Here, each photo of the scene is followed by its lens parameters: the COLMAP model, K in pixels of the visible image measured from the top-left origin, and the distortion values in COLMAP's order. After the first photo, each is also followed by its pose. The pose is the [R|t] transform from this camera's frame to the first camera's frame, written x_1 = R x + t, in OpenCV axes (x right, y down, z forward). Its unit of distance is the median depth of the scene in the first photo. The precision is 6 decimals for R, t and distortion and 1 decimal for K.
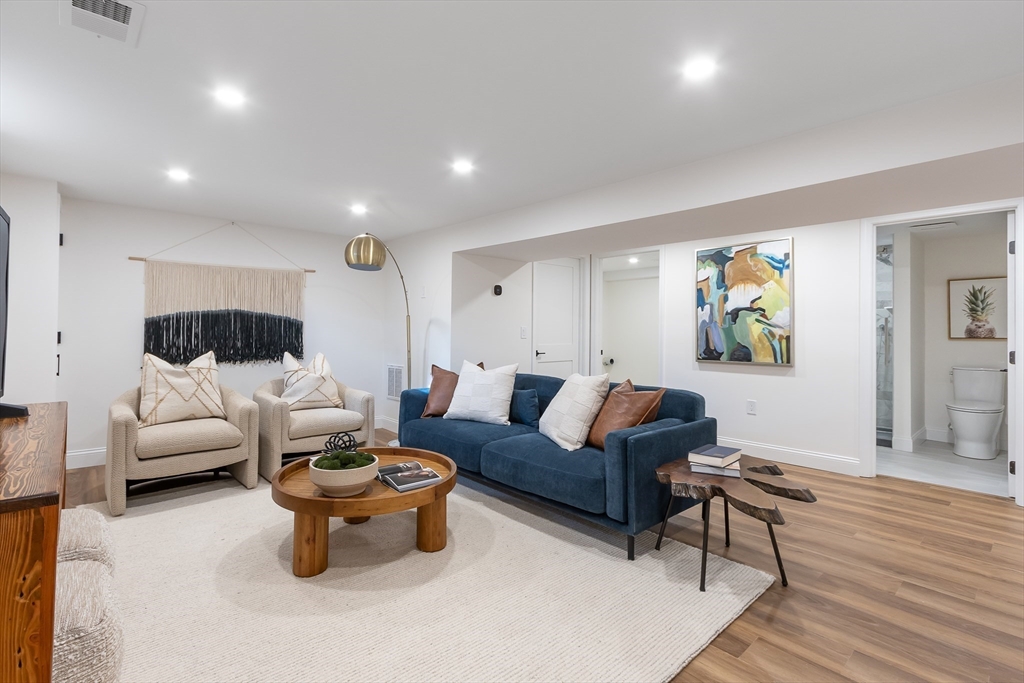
lens RADIAL K [[471.2, 0, 512.3], [0, 471.2, 330.7], [0, 0, 1]] dist [-0.002128, -0.000921]
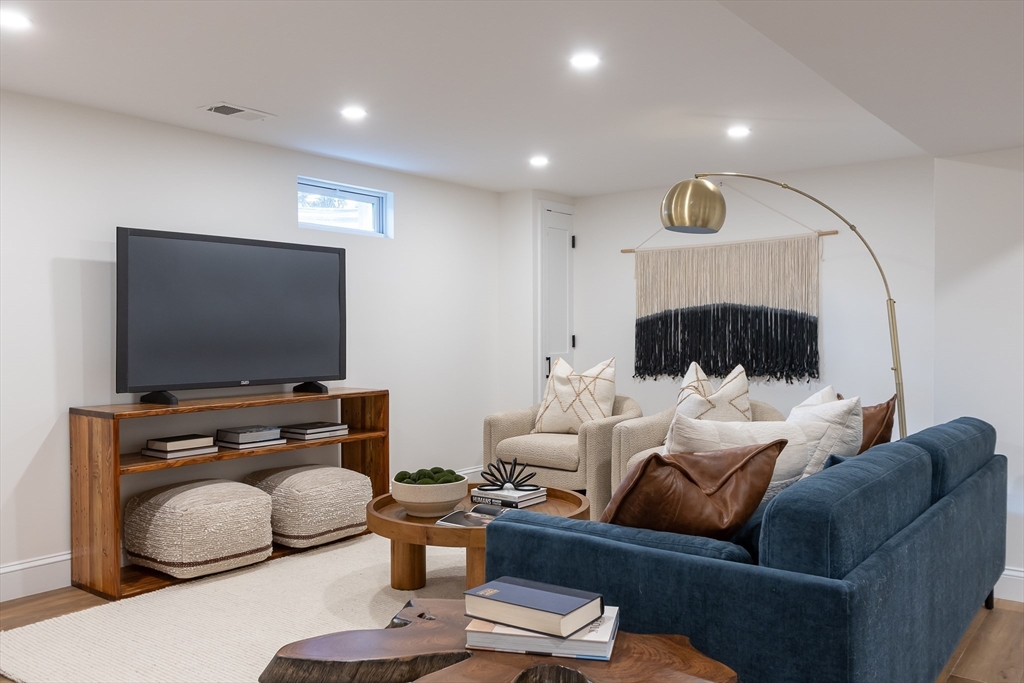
lens RADIAL K [[851.3, 0, 512.8], [0, 851.3, 343.1], [0, 0, 1]] dist [-0.004571, -0.000630]
pose [[0.188591, -0.001540, -0.982055, 0.707423], [0.003093, 0.999995, -0.000974, 0.017996], [0.982051, -0.002854, 0.188595, 0.499176]]
